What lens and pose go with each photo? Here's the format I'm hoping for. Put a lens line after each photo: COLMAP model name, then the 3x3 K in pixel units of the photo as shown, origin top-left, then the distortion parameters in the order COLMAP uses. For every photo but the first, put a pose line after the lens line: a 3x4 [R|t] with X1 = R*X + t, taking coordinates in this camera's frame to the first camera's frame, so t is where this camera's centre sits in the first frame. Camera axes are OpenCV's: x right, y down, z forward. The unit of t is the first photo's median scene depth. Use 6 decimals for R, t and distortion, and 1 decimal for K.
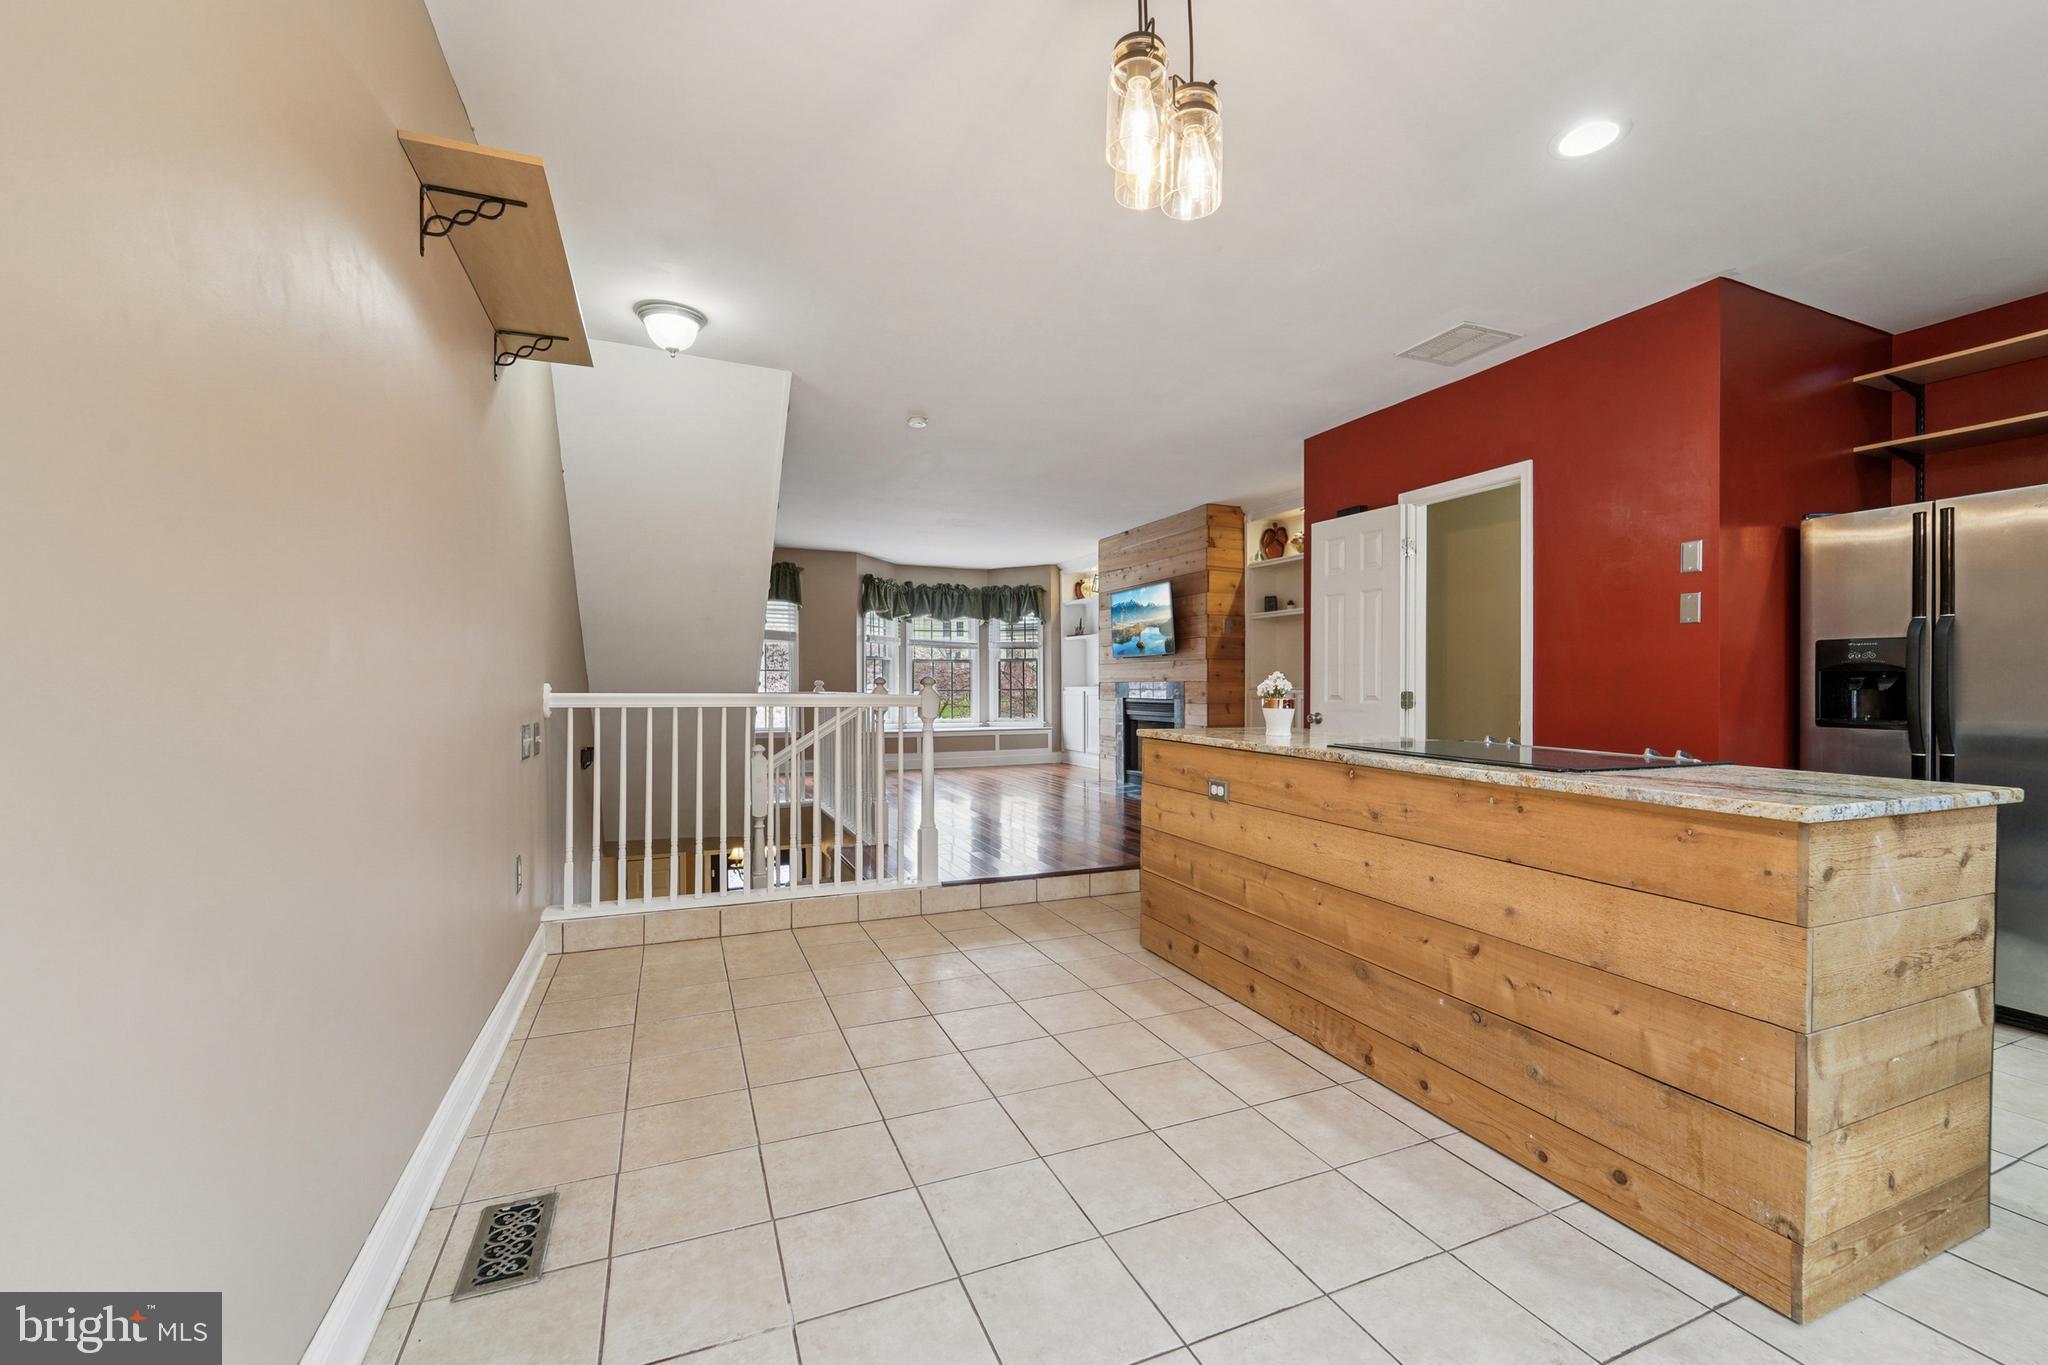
lens RADIAL K [[839.2, 0, 1027.8], [0, 839.2, 689.0], [0, 0, 1]] dist [0.002052, -0.001769]
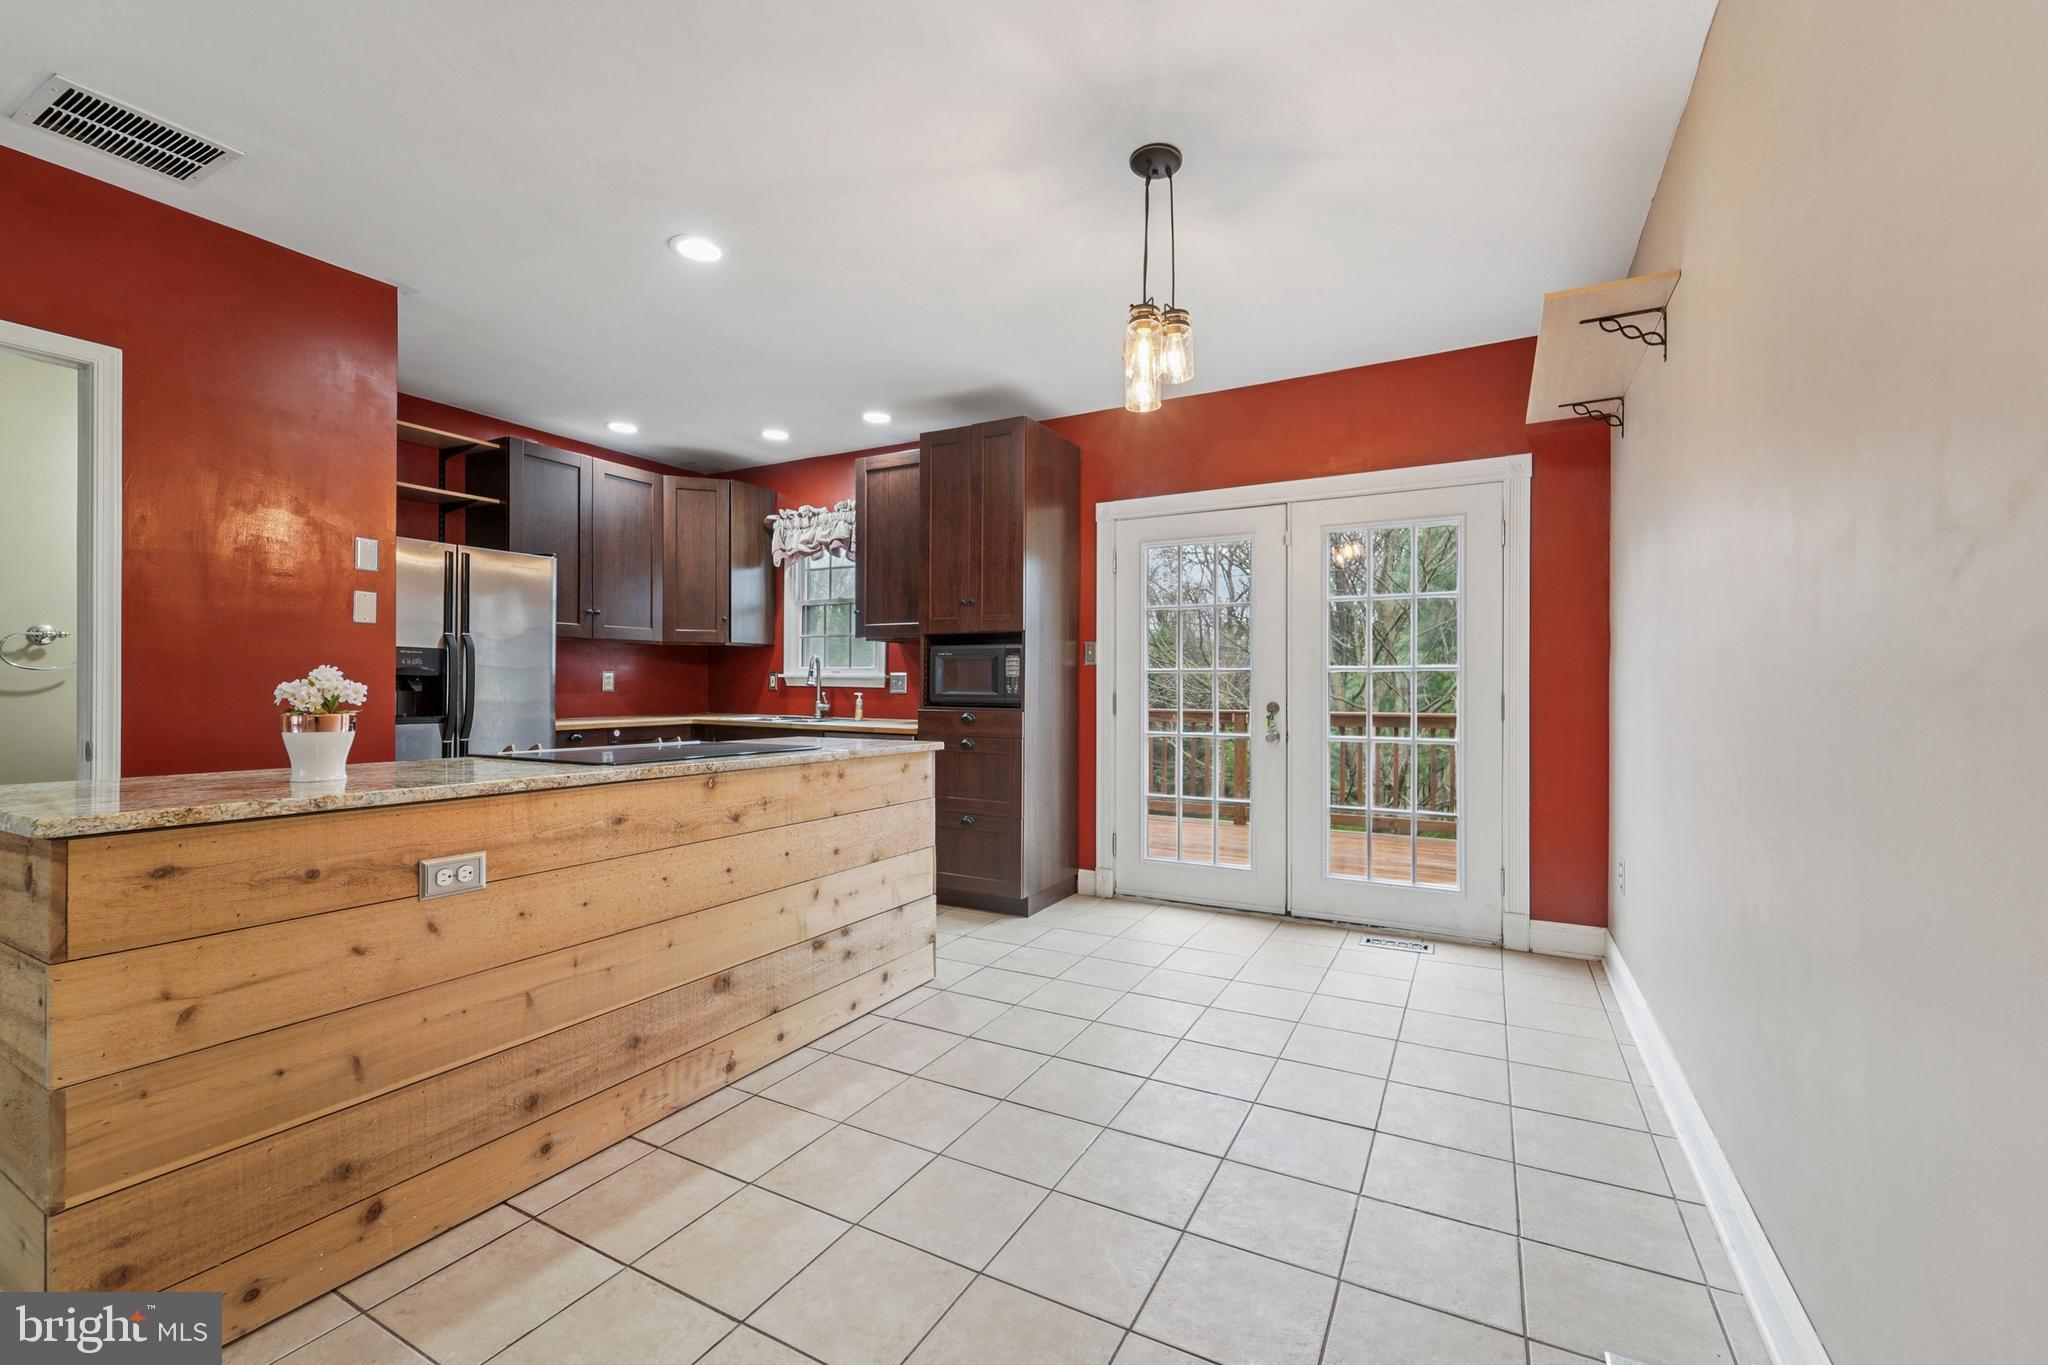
lens RADIAL K [[839.2, 0, 1028.5], [0, 839.2, 686.0], [0, 0, 1]] dist [0.002052, -0.001769]
pose [[-0.625283, -0.003096, 0.780392, -0.435587], [-0.000101, 0.999992, 0.003887, -0.009654], [-0.780398, 0.002351, -0.625279, 0.994579]]
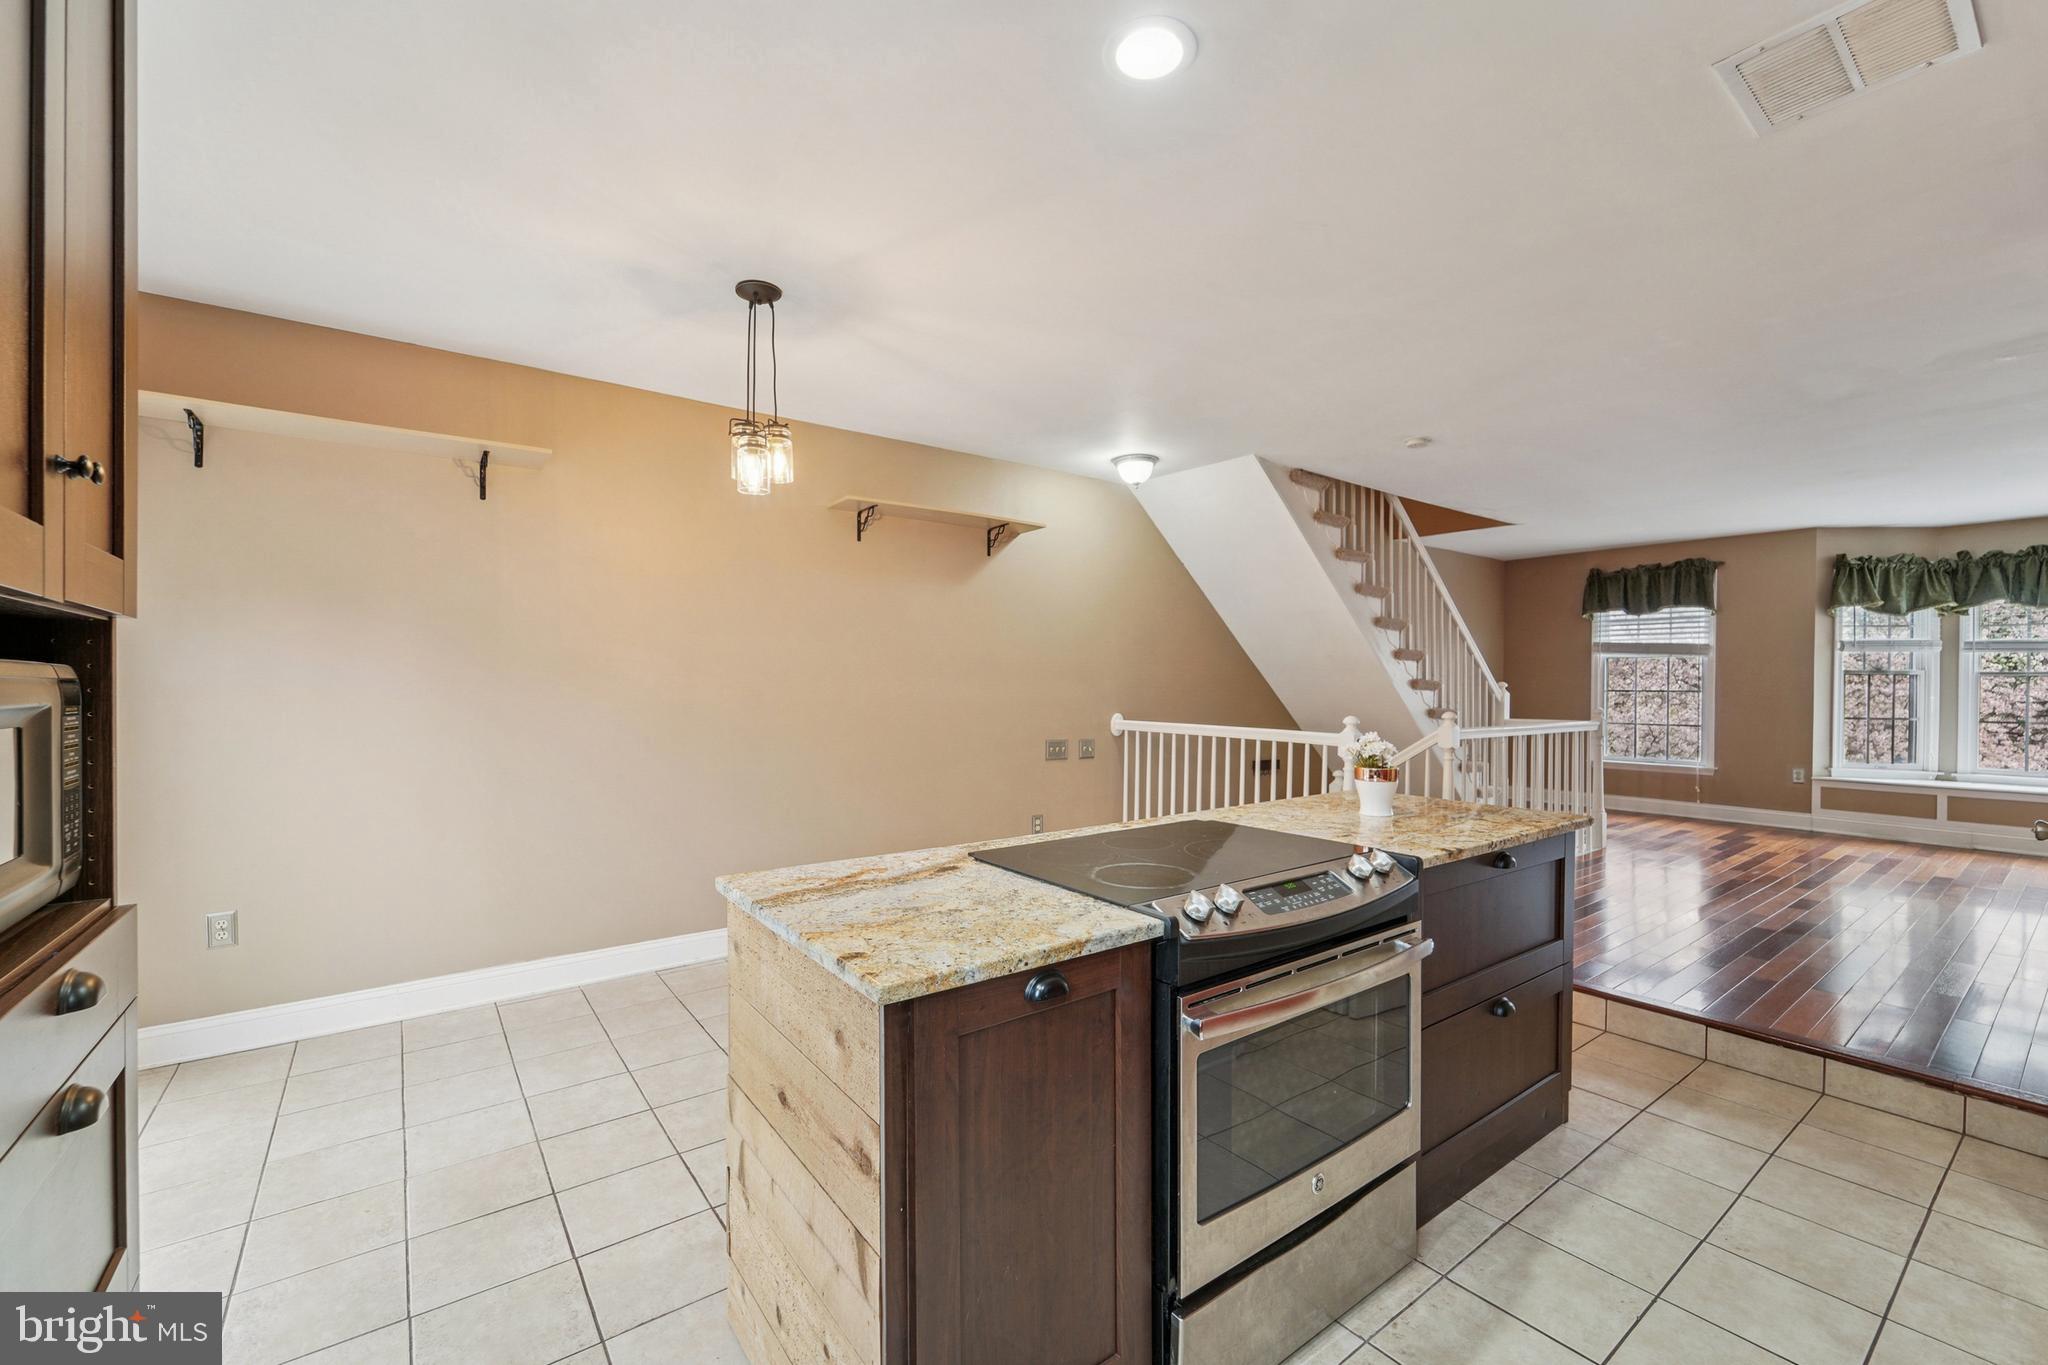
lens RADIAL K [[839.2, 0, 1035.1], [0, 839.2, 695.0], [0, 0, 1]] dist [0.002052, -0.001769]
pose [[0.230735, 0.014228, -0.972913, 0.999515], [-0.008682, 0.999883, 0.012564, -0.063823], [0.972978, 0.005548, 0.230831, 0.521067]]
